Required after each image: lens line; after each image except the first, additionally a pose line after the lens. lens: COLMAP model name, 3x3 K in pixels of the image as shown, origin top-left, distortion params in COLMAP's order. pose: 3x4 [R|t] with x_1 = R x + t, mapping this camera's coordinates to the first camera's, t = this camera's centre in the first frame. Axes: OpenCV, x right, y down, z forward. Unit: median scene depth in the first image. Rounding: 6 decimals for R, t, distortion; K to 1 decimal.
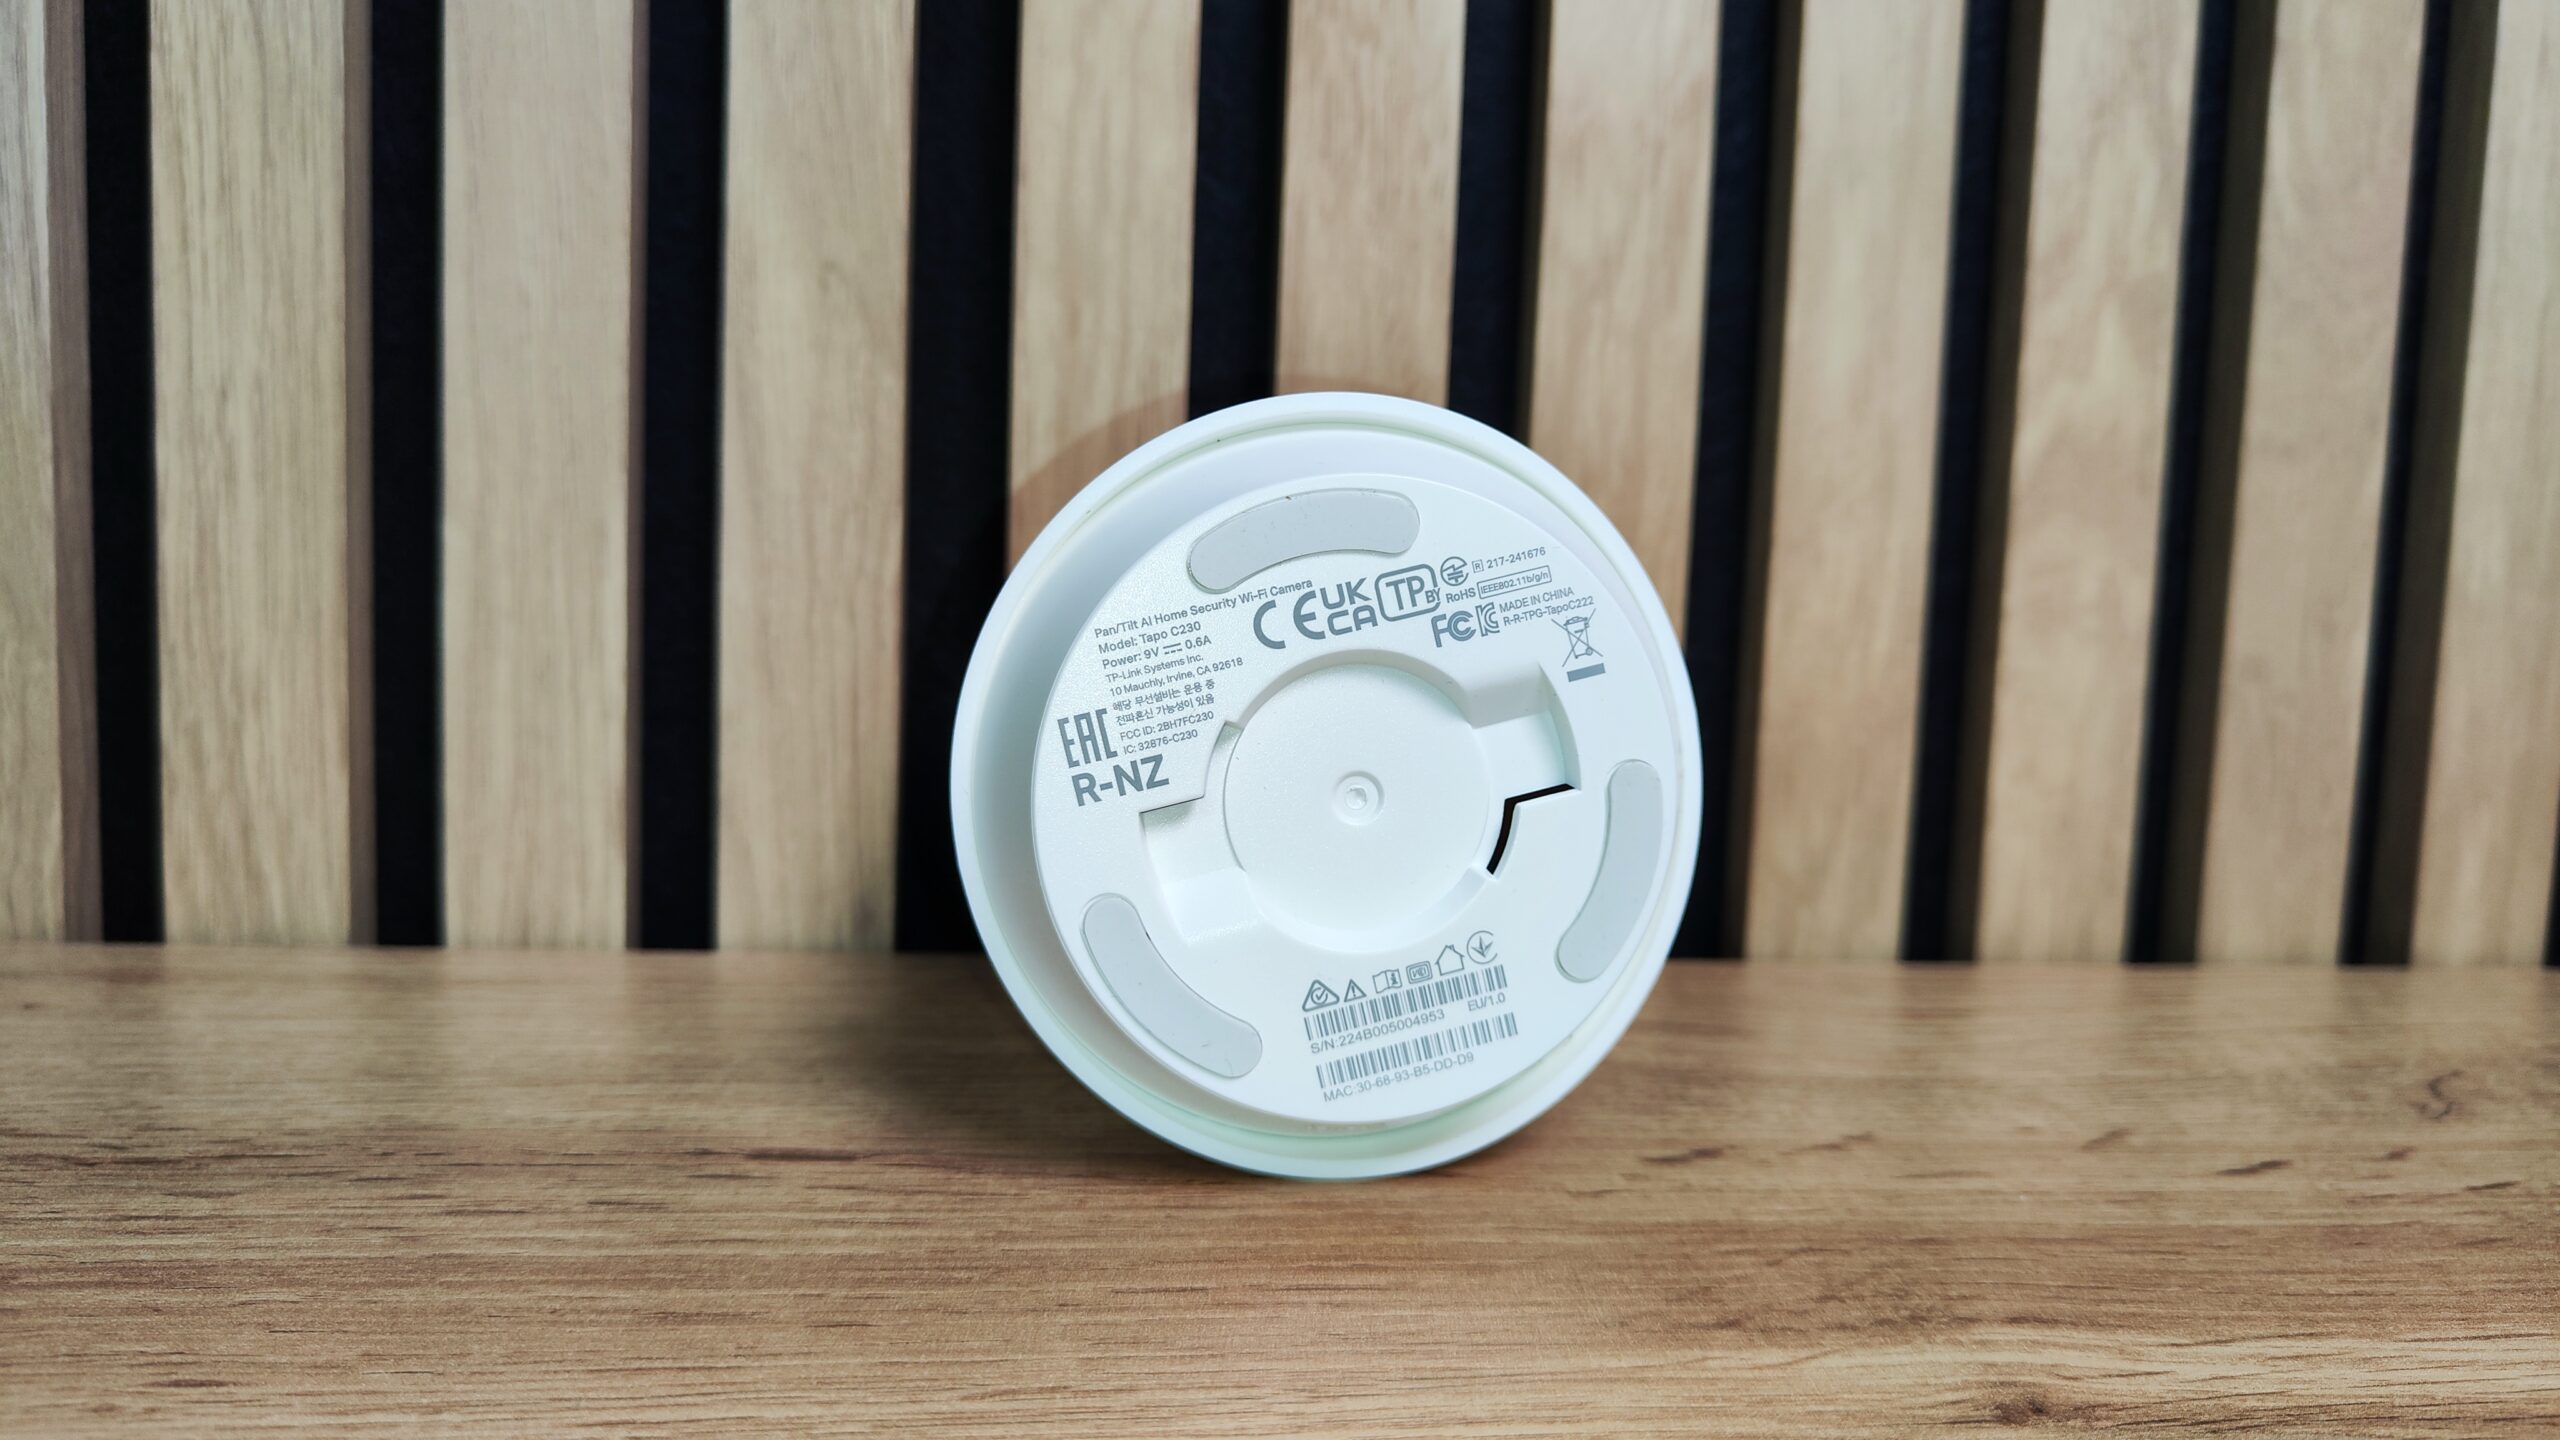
lens RADIAL K [[1862.2, 0, 1298.4], [0, 1862.2, 723.6], [0, 0, 1]] dist [-0.046345, 0.026107]
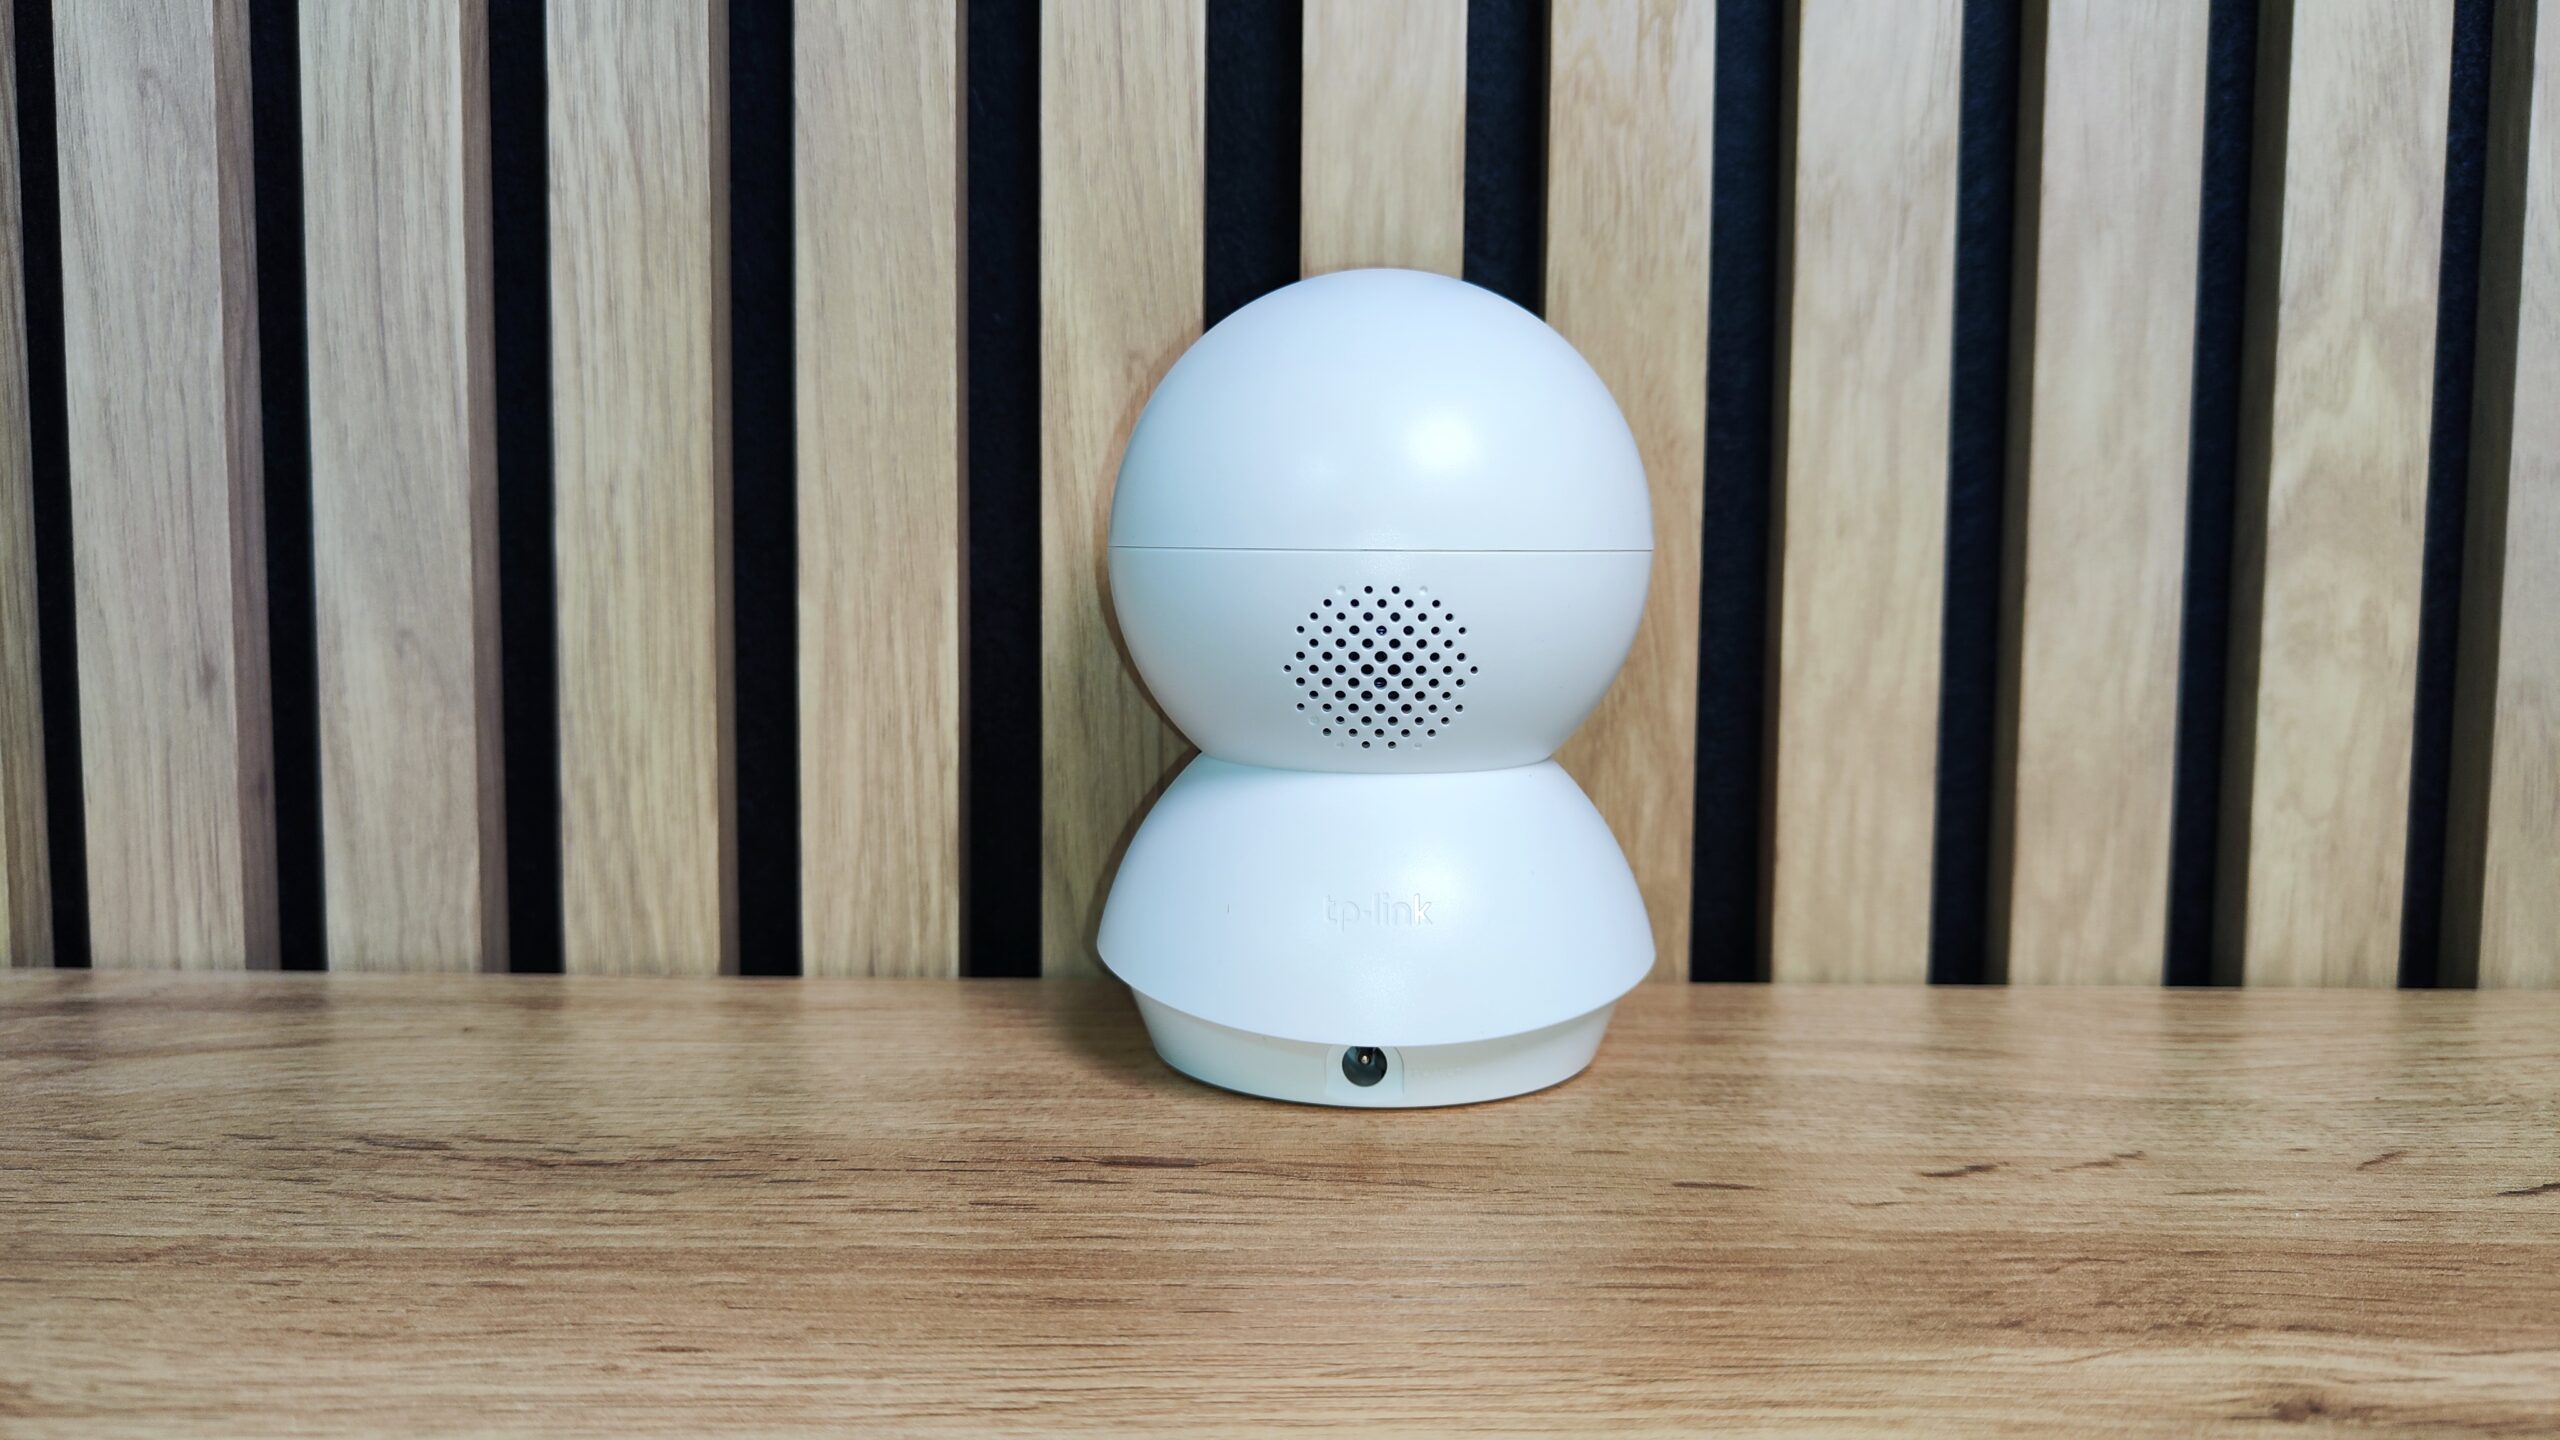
lens RADIAL K [[1841.3, 0, 1306.2], [0, 1841.3, 710.2], [0, 0, 1]] dist [-0.034633, 0.019661]
pose [[0.992527, -0.019364, -0.120479, -0.035924], [0.016935, 0.999633, -0.021154, -0.016519], [0.120844, 0.018955, 0.992491, -0.102343]]
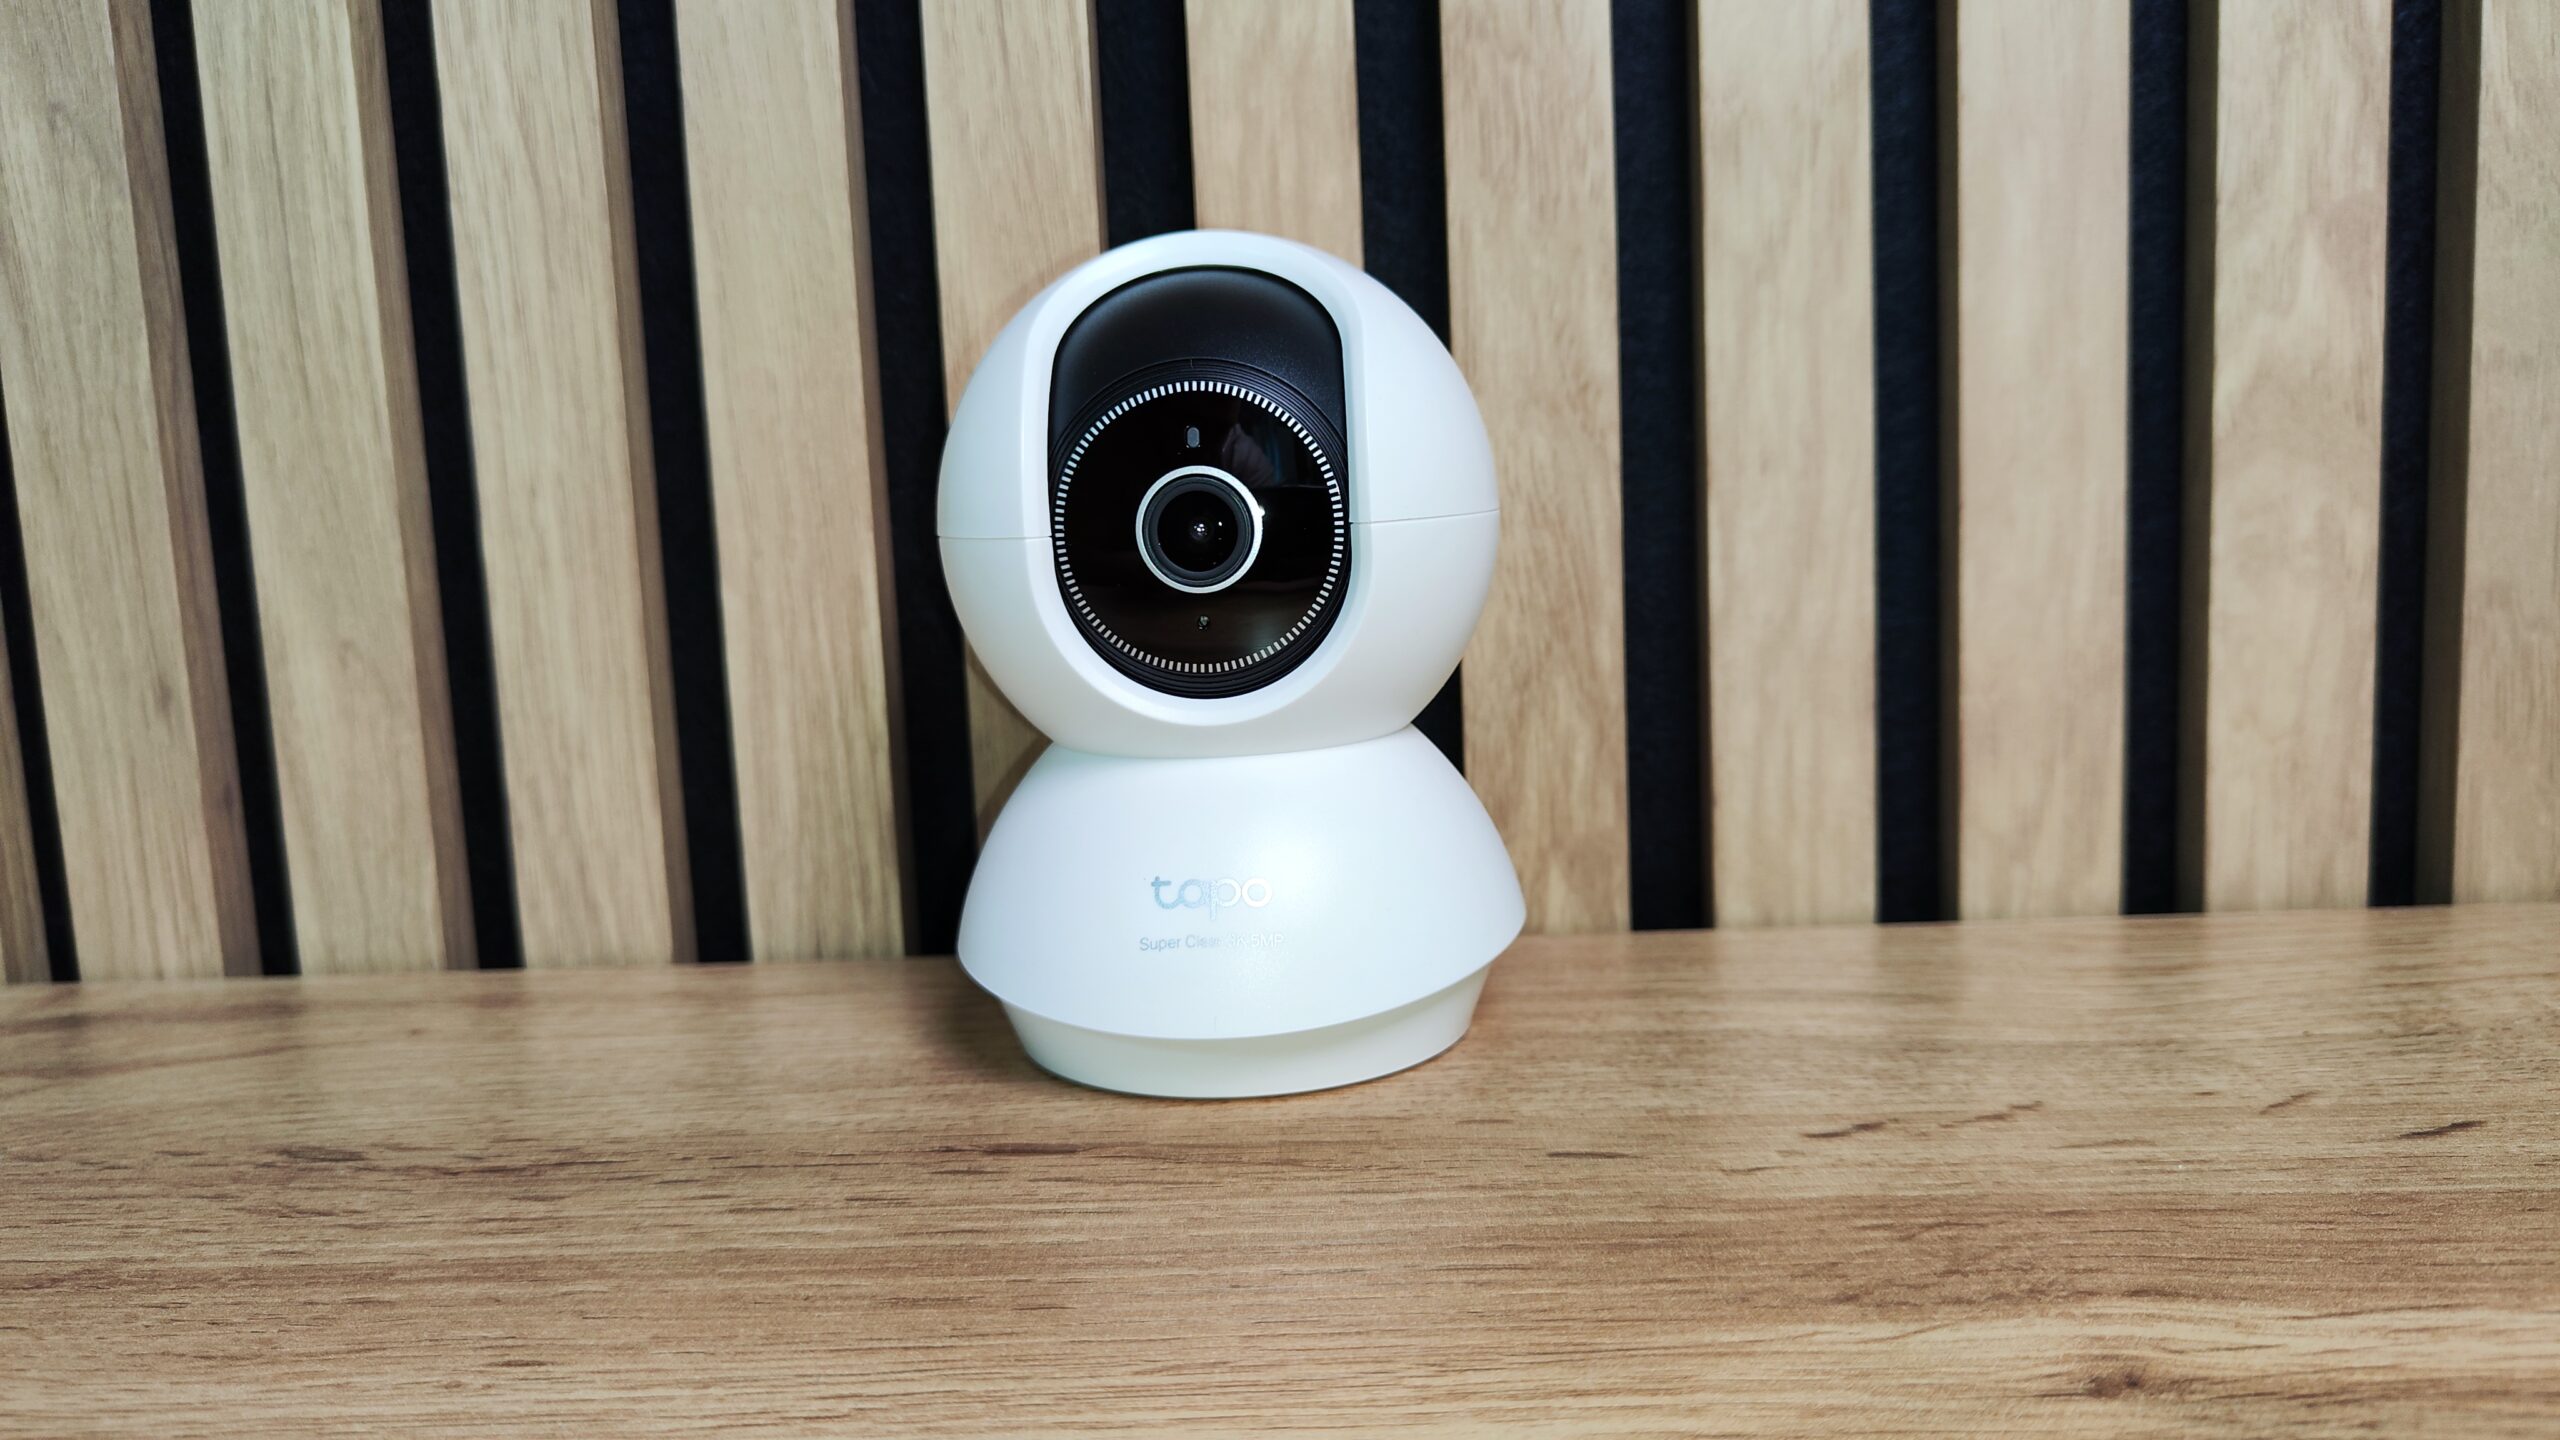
lens RADIAL K [[1843.6, 0, 1298.4], [0, 1843.6, 722.4], [0, 0, 1]] dist [-0.036359, 0.020297]
pose [[0.982767, -0.060591, -0.174637, 0.111592], [0.066097, 0.997477, 0.025885, -0.049074], [0.172628, -0.036982, 0.984293, -0.073569]]
